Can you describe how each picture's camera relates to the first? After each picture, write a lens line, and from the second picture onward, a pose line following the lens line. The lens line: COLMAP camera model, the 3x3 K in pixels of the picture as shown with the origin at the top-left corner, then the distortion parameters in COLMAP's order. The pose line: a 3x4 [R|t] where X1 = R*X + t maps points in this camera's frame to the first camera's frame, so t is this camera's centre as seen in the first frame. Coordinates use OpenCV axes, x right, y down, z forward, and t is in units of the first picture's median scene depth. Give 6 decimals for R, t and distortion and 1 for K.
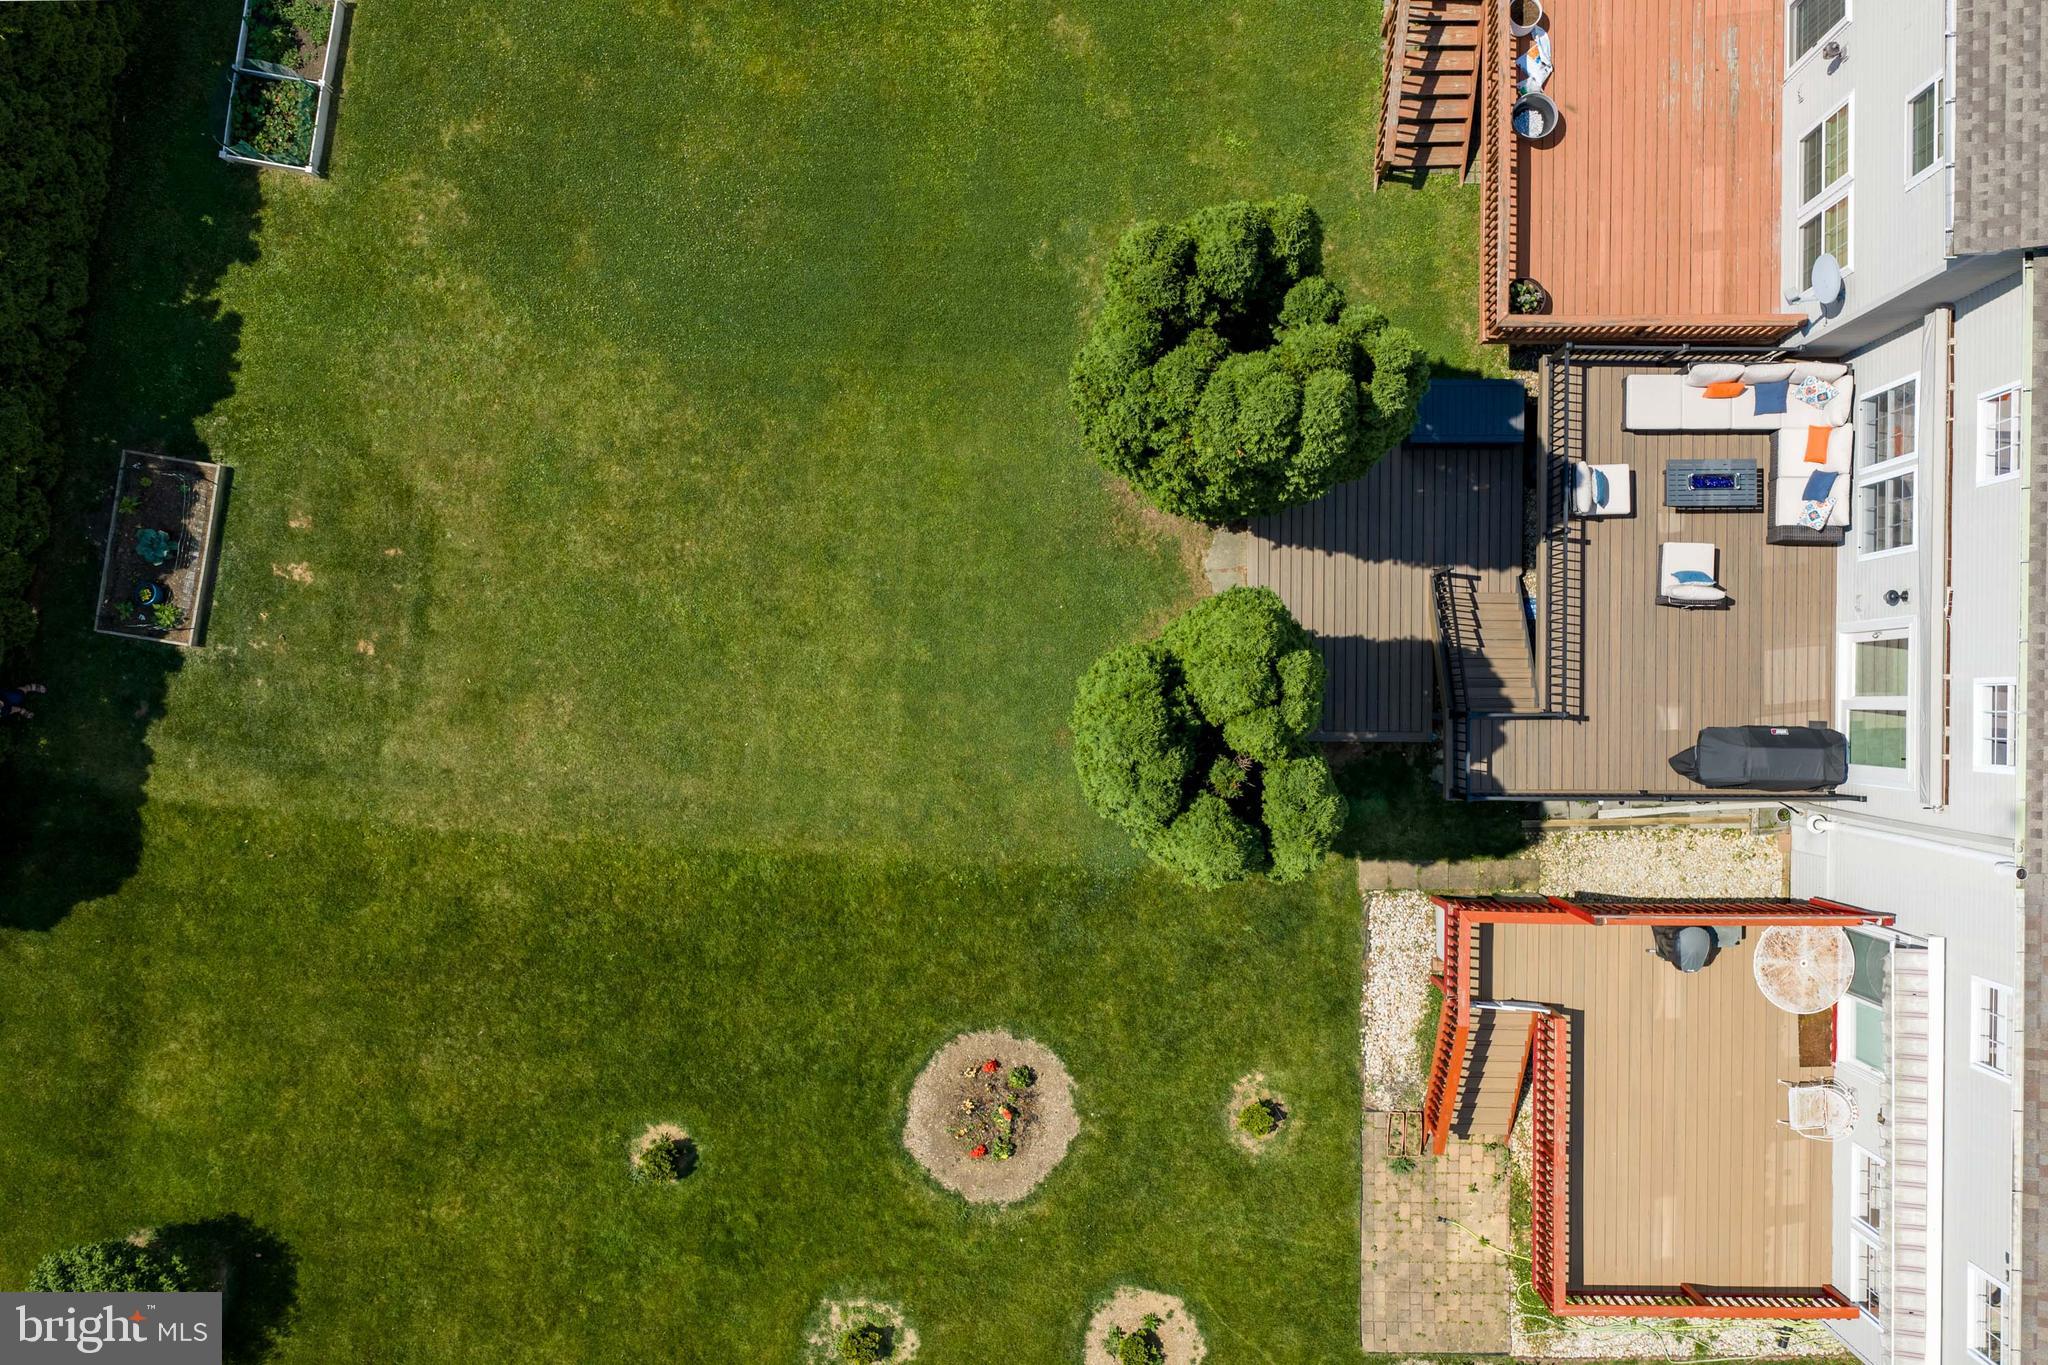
lens RADIAL K [[1700.3, 0, 1035.0], [0, 1700.3, 679.3], [0, 0, 1]] dist [0.023331, -0.045763]
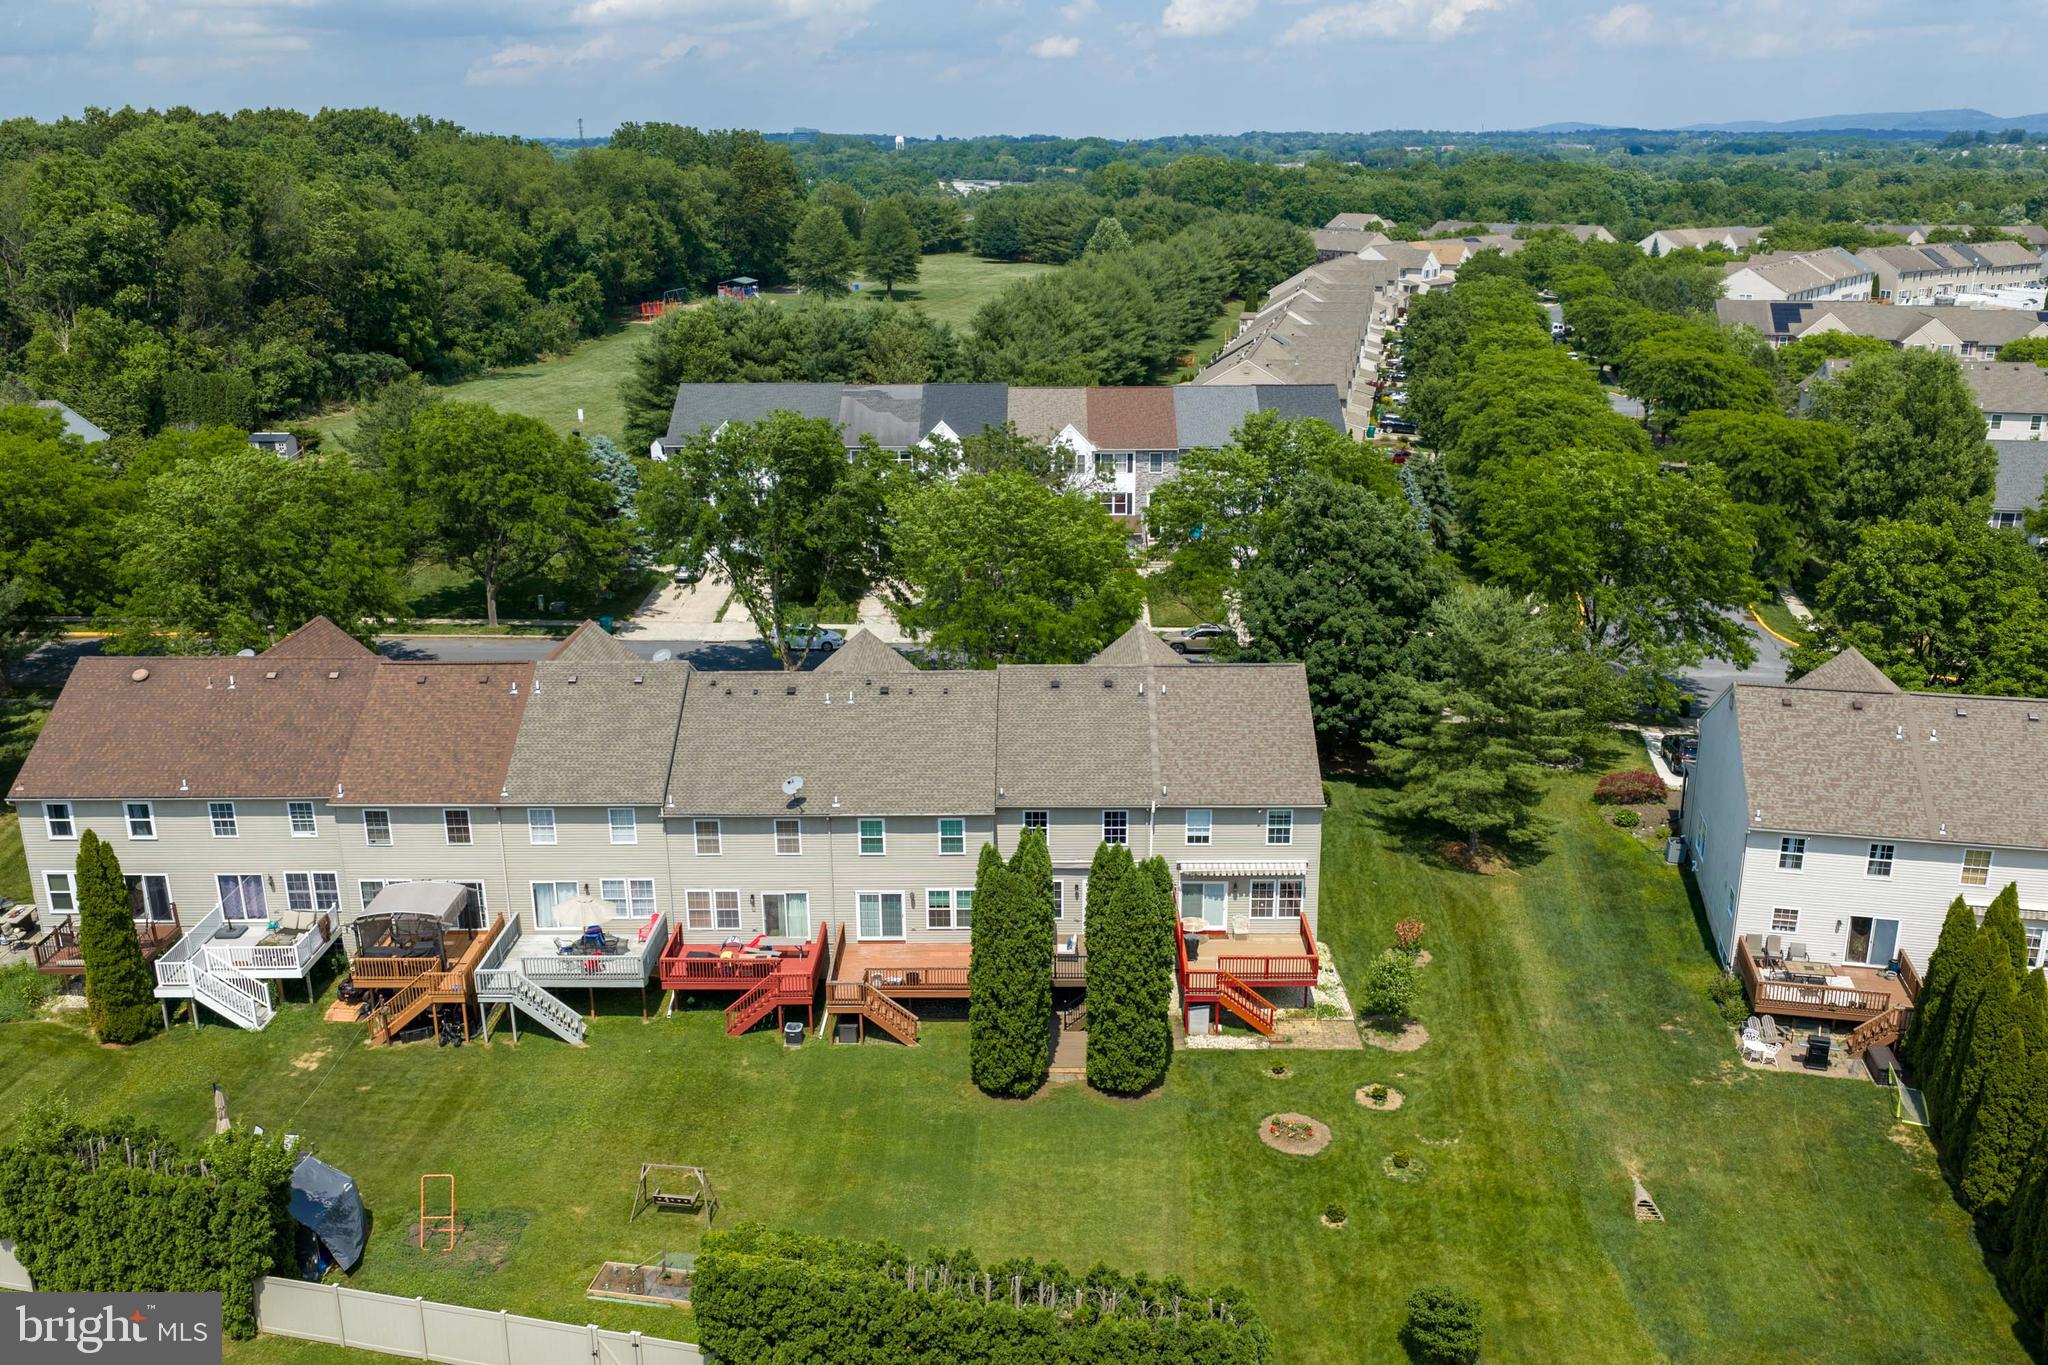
lens RADIAL K [[1700.3, 0, 1035.0], [0, 1700.3, 679.3], [0, 0, 1]] dist [0.023331, -0.045763]
pose [[-0.004367, -0.300786, 0.953682, -2.118838], [0.999837, -0.018035, -0.001110, -0.093775], [0.017534, 0.953521, 0.300815, -0.329854]]
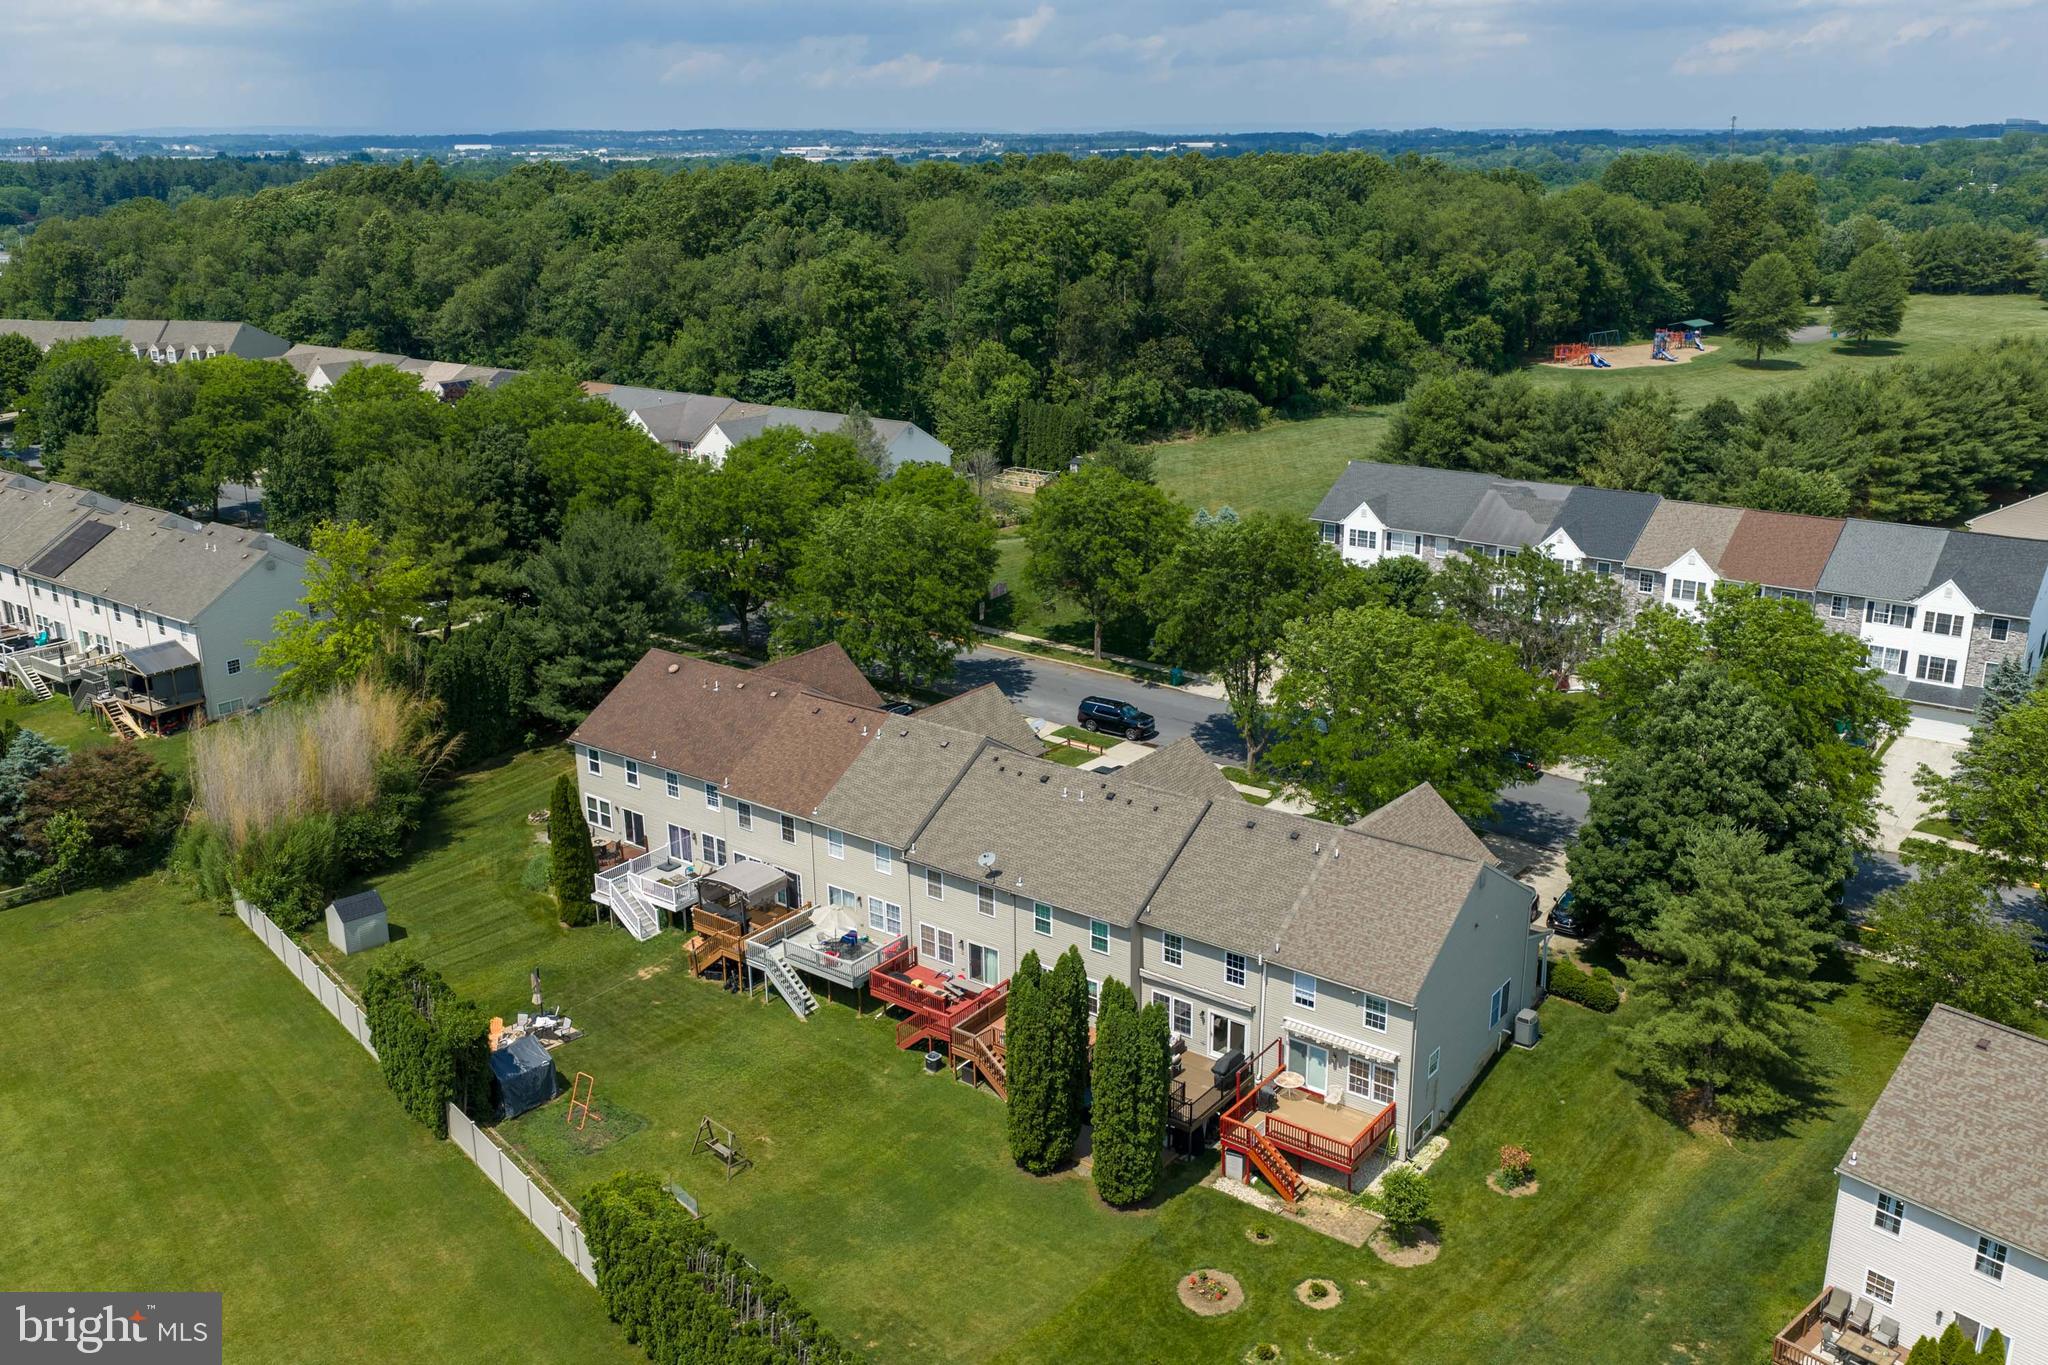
lens RADIAL K [[1700.3, 0, 1035.0], [0, 1700.3, 679.3], [0, 0, 1]] dist [0.023331, -0.045763]
pose [[0.592505, -0.247397, 0.766637, -1.914659], [0.805348, 0.159760, -0.570869, 1.359326], [0.018753, 0.955652, 0.293900, -0.628176]]
